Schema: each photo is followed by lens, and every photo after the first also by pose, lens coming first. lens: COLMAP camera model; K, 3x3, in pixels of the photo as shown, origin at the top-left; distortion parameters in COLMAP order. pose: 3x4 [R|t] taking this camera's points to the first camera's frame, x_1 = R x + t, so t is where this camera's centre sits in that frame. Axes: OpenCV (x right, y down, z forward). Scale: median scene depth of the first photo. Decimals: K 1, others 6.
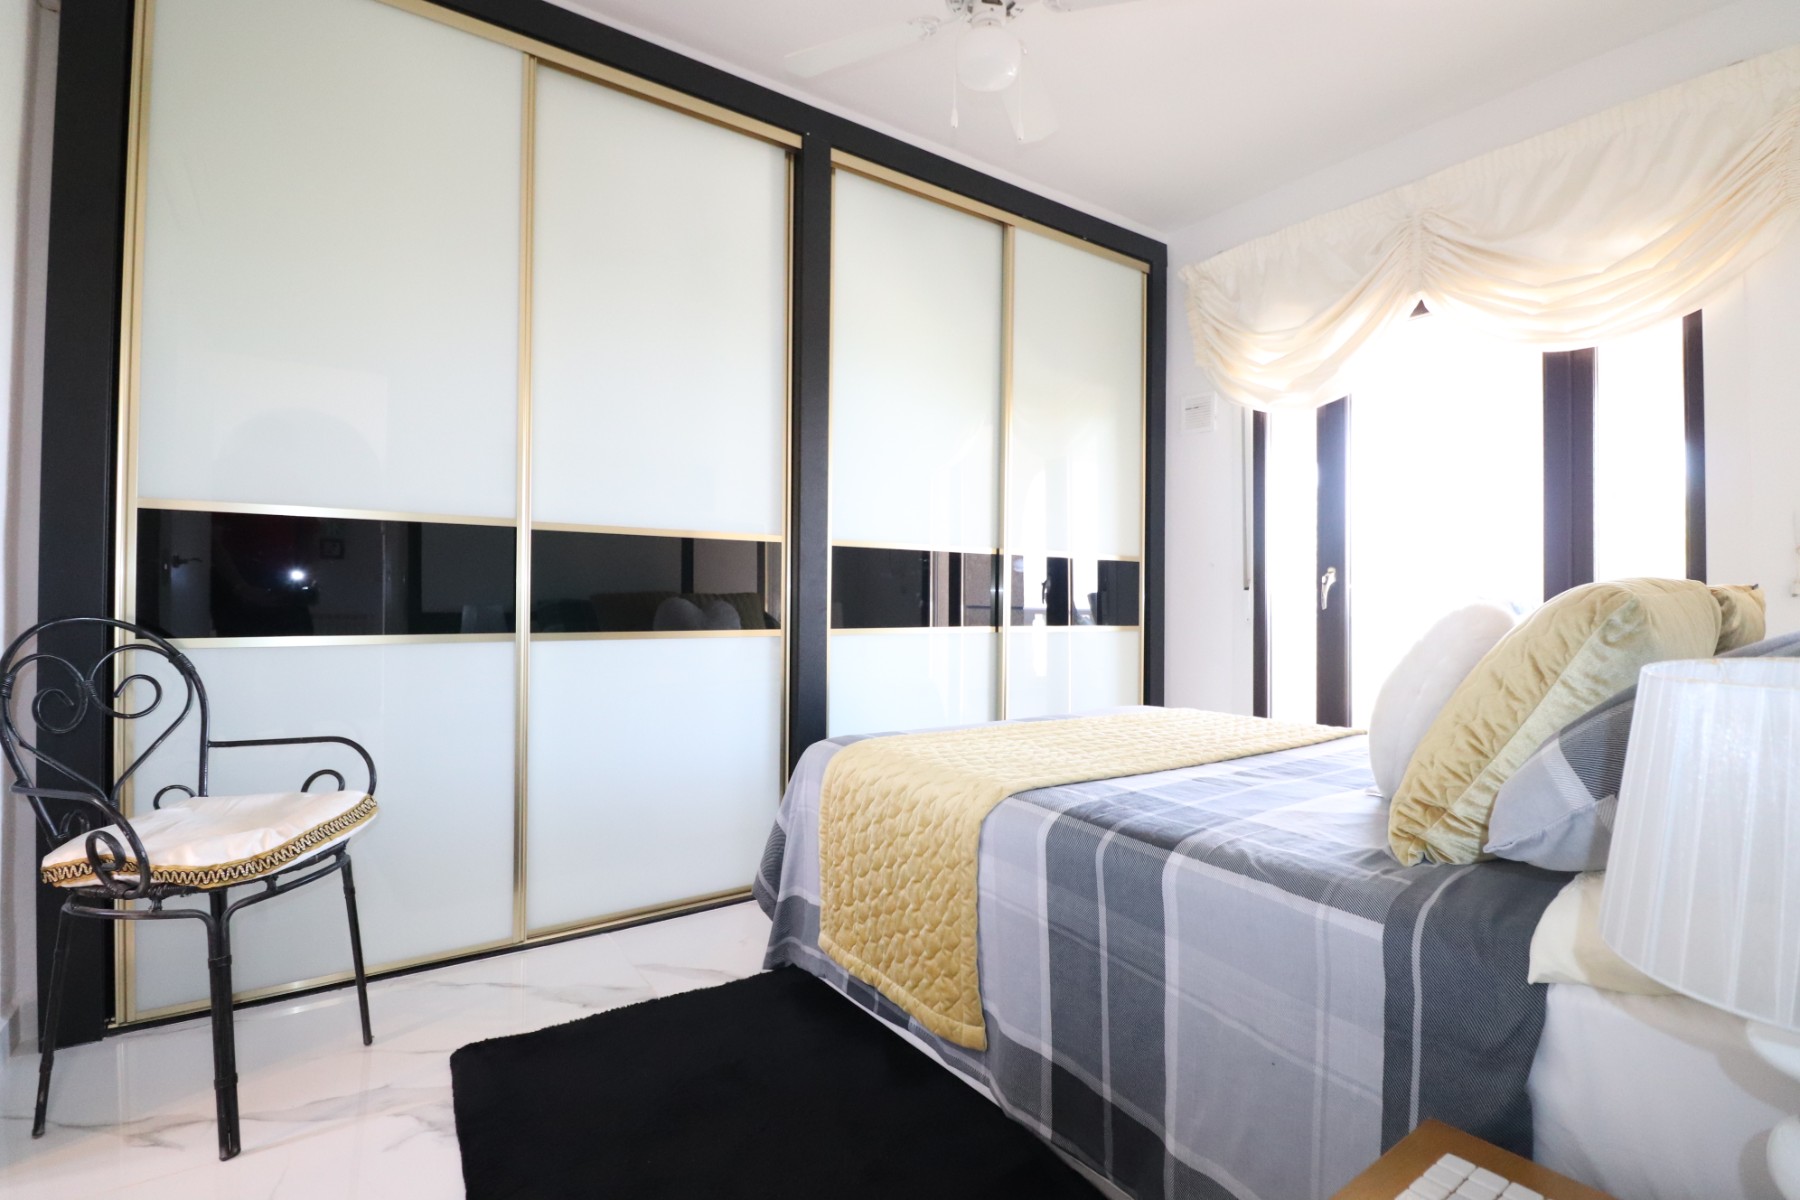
lens RADIAL K [[846.0, 0, 901.4], [0, 846.0, 597.1], [0, 0, 1]] dist [-0.009468, -0.001698]
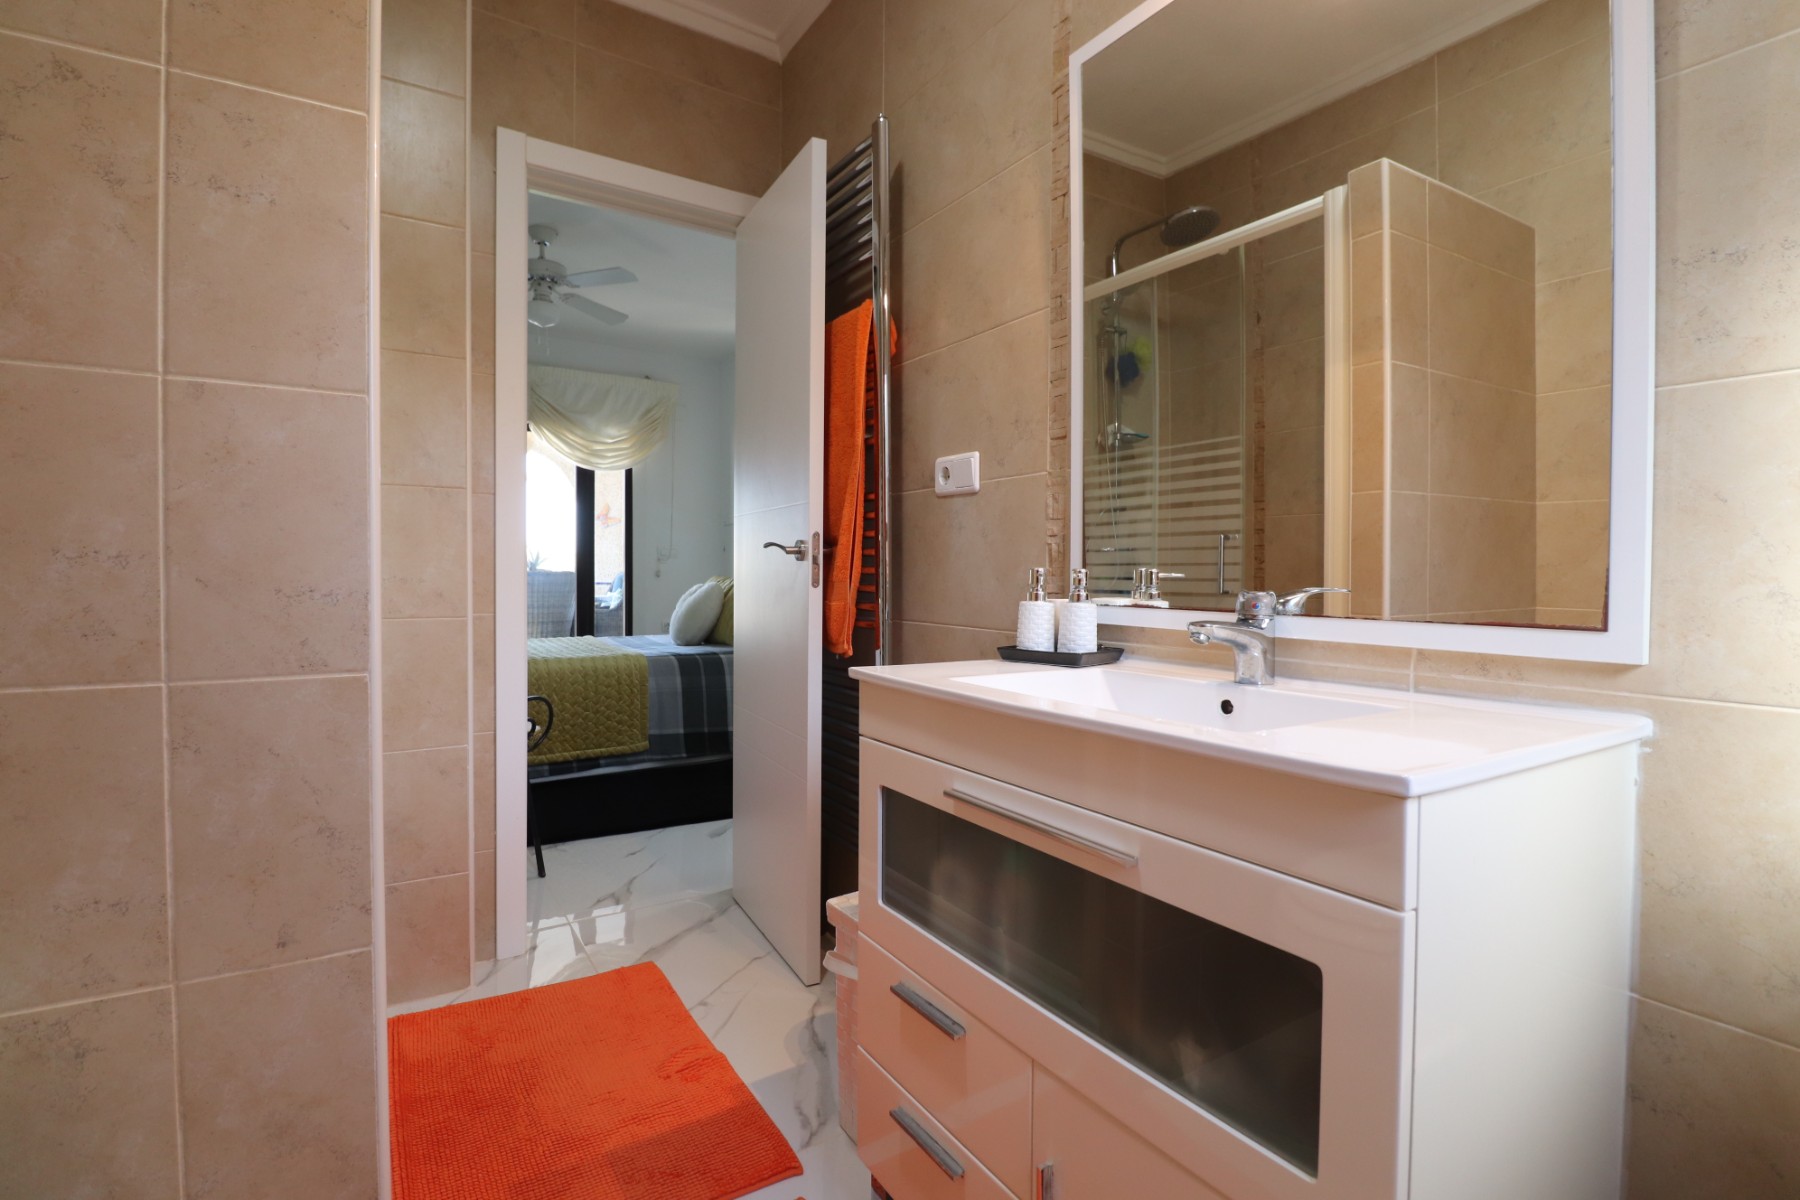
lens RADIAL K [[846.0, 0, 900.4], [0, 846.0, 591.1], [0, 0, 1]] dist [-0.009468, -0.001698]
pose [[0.059409, -0.027599, 0.997852, -2.576622], [-0.012461, 0.999519, 0.028387, -0.065361], [-0.998156, -0.014121, 0.059036, 0.020963]]
